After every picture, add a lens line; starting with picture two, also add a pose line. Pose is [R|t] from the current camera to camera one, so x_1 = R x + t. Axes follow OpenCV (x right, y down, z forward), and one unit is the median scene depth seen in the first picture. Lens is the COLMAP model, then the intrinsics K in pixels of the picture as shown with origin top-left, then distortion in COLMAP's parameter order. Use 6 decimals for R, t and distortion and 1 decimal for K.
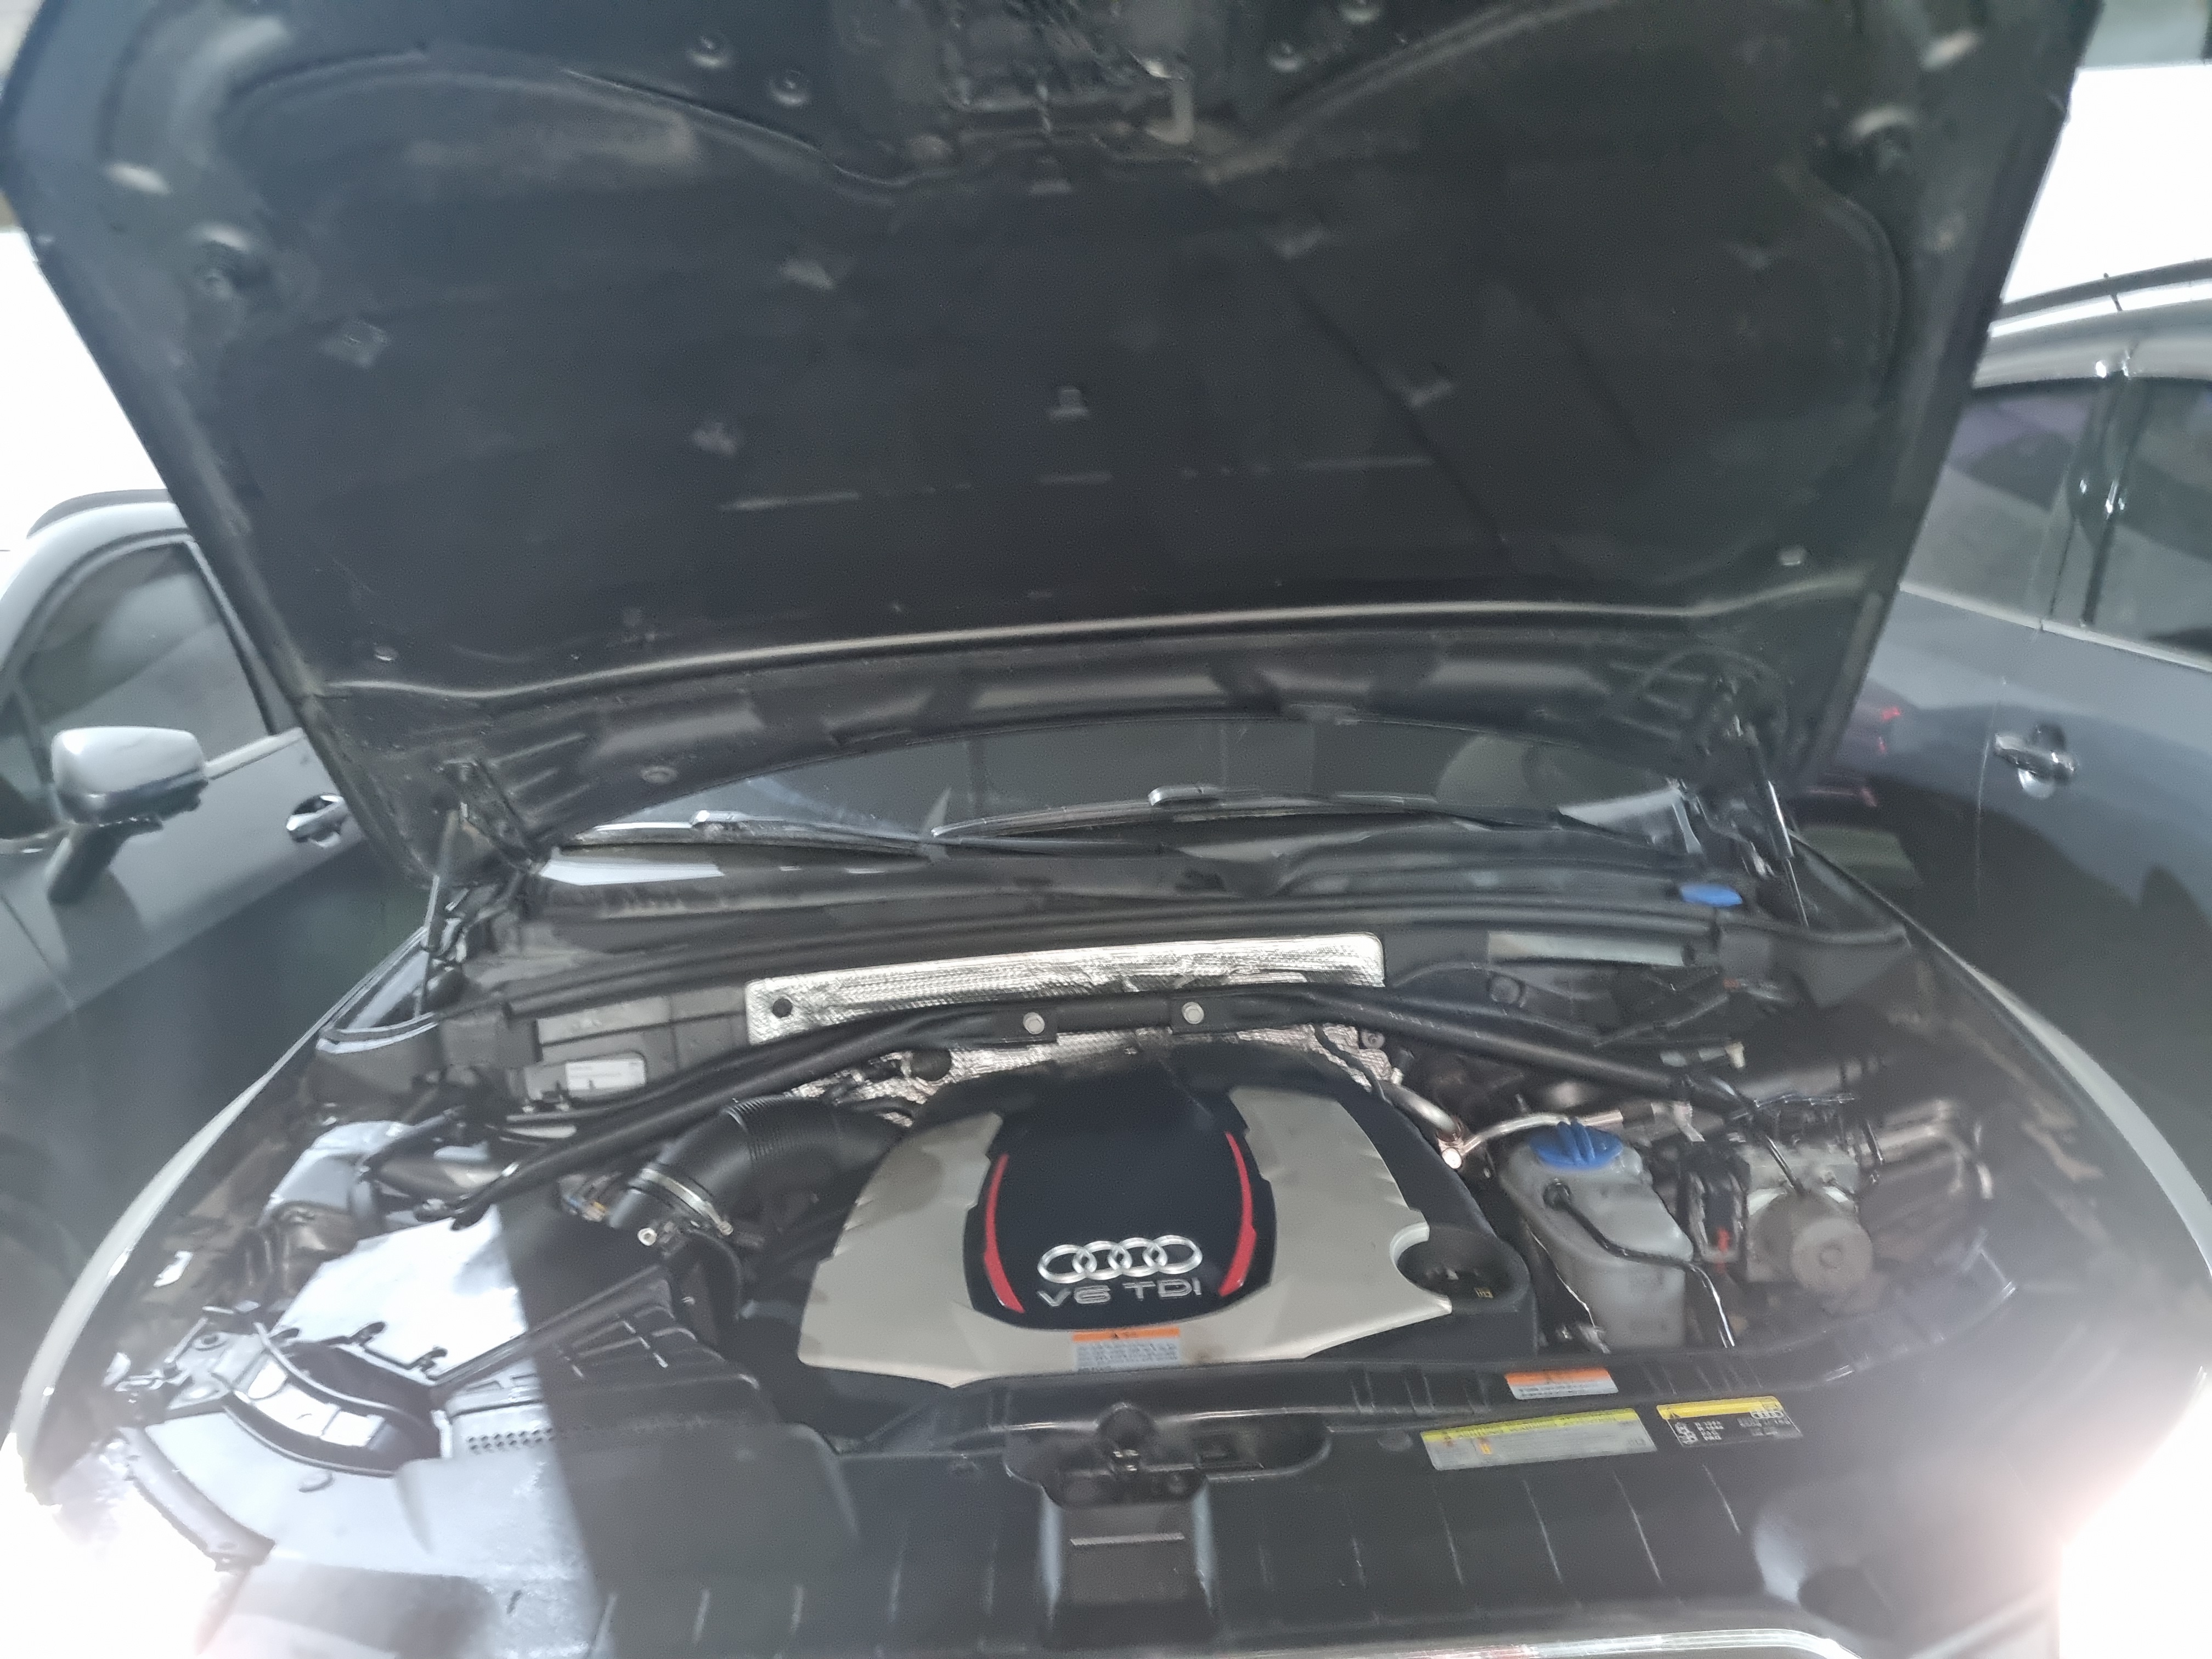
lens RADIAL K [[1725.2, 0, 1145.1], [0, 1725.2, 839.3], [0, 0, 1]] dist [0.009554, -0.009445]
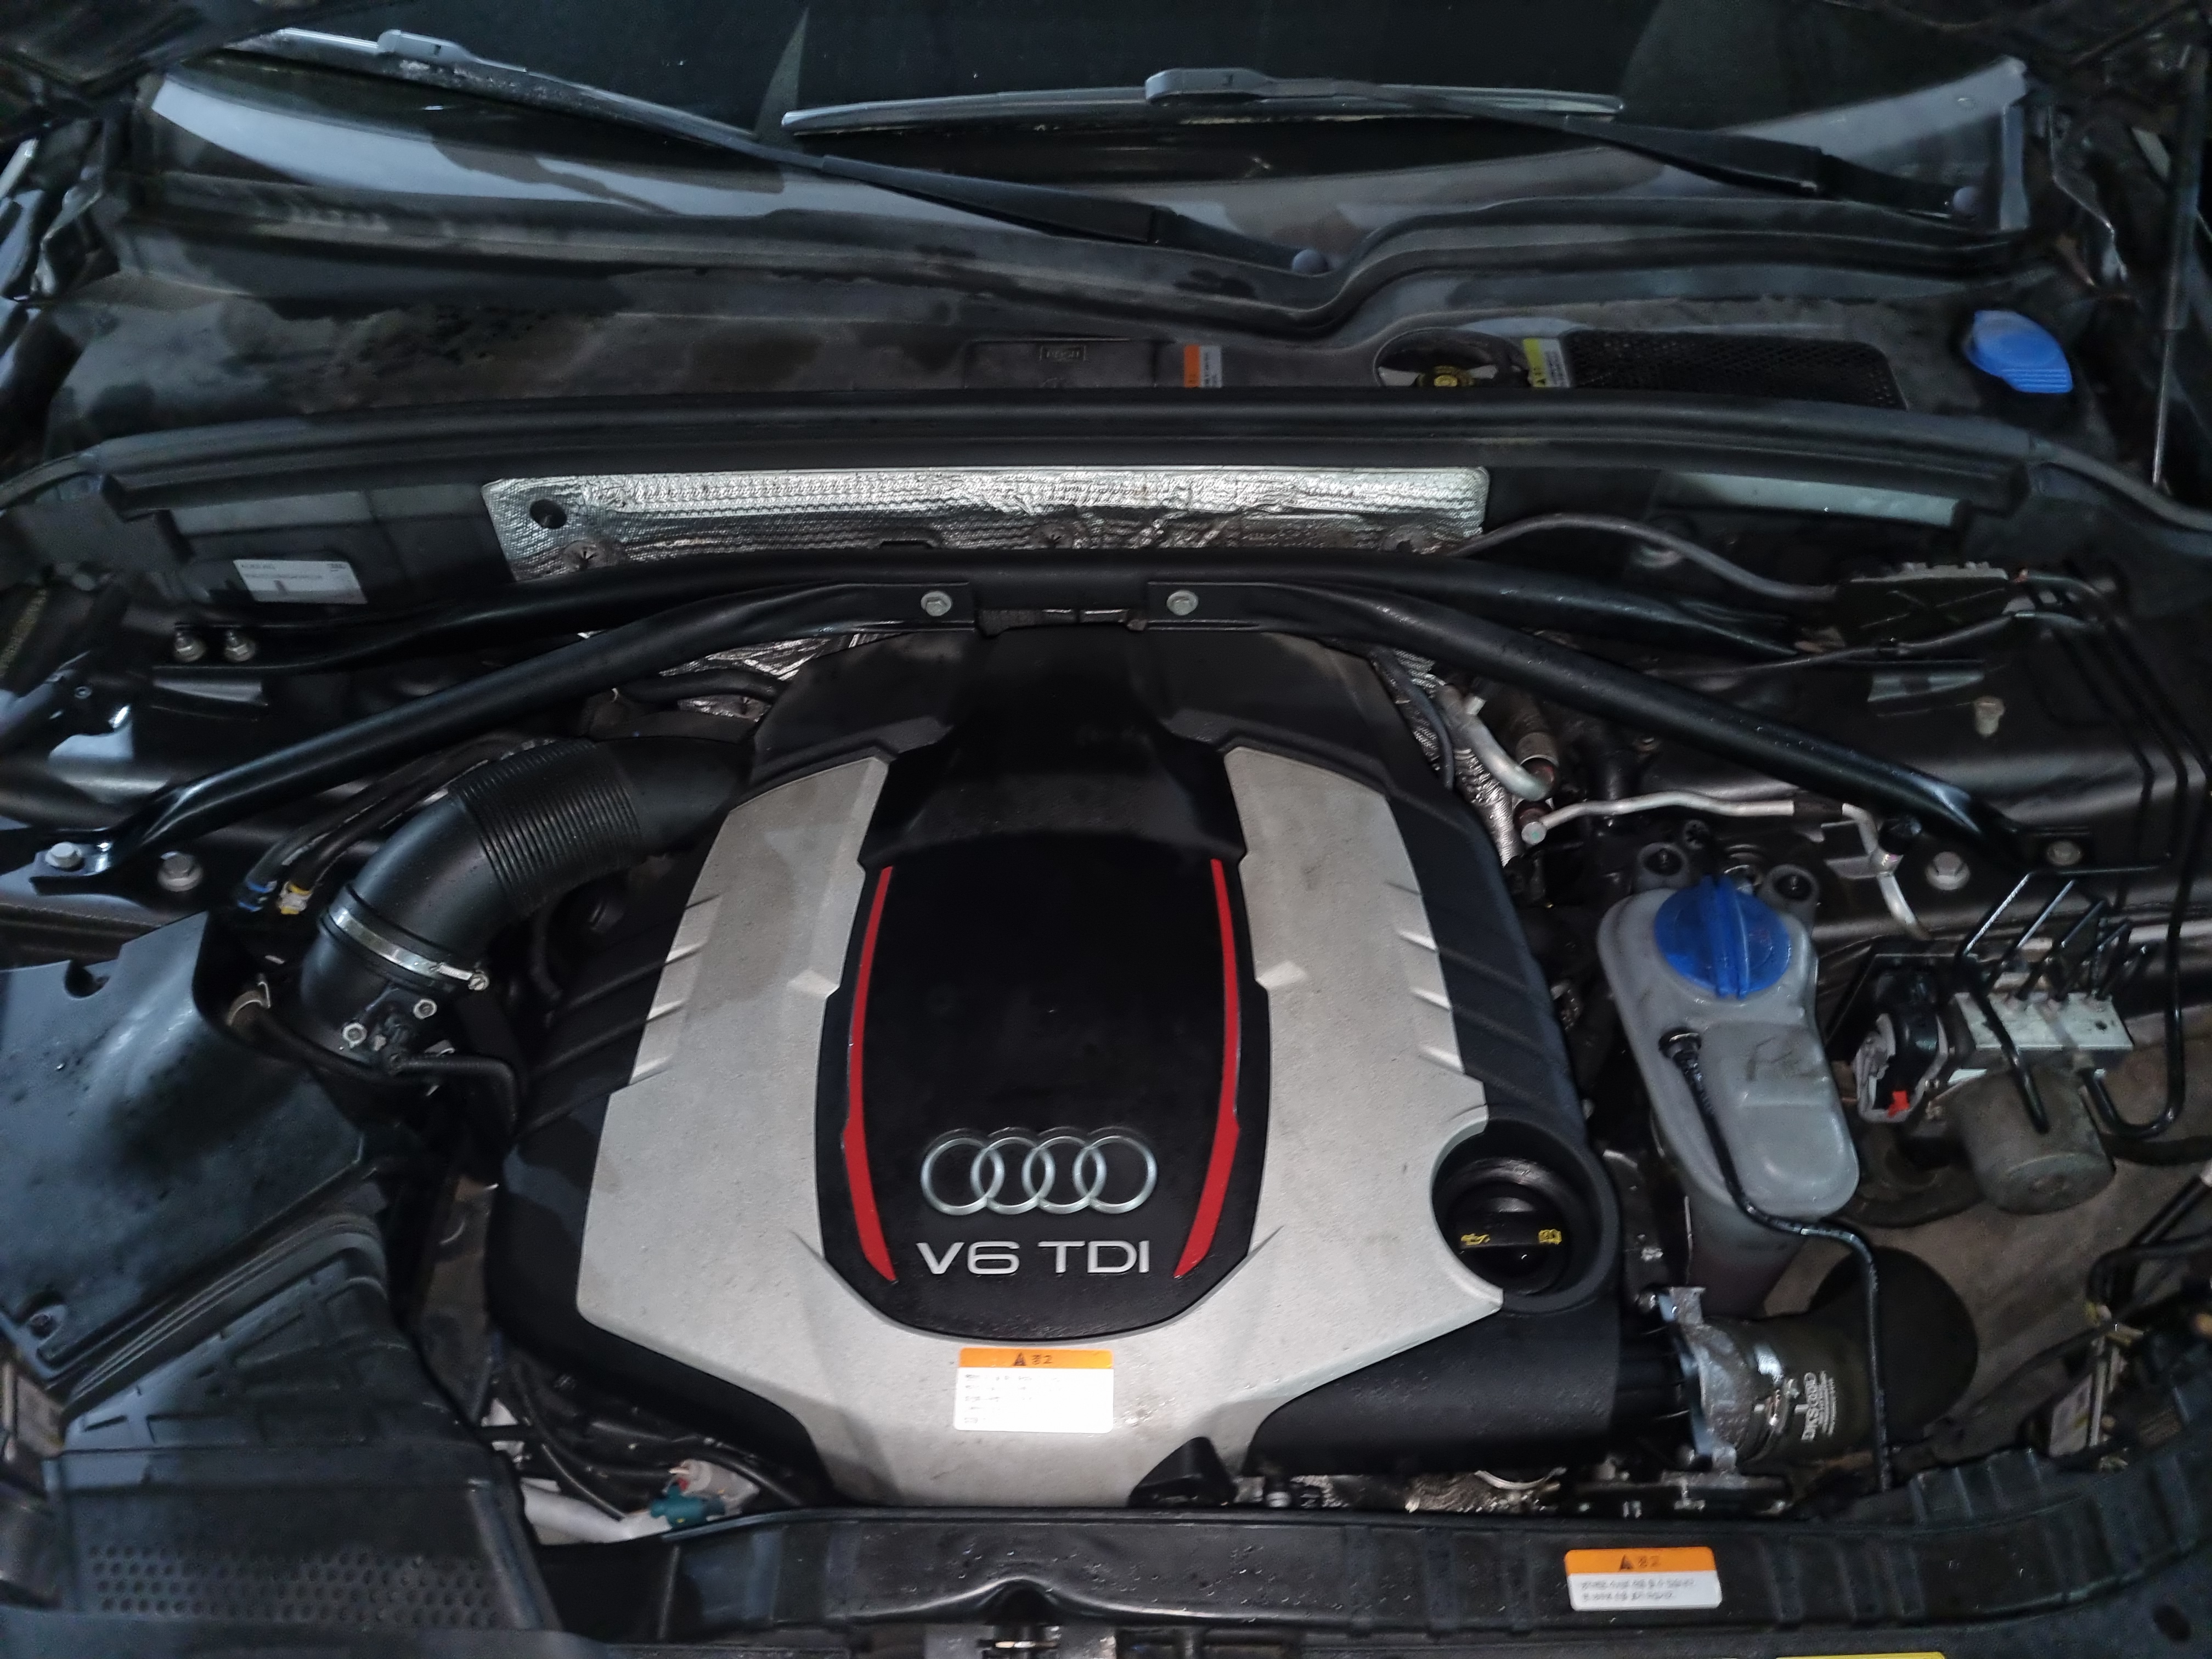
lens RADIAL K [[1725.2, 0, 1145.1], [0, 1725.2, 839.3], [0, 0, 1]] dist [0.009554, -0.009445]
pose [[0.998155, 0.055383, 0.024871, 0.003326], [-0.058216, 0.756909, 0.650922, -0.273977], [0.017225, -0.651169, 0.758737, 0.494656]]
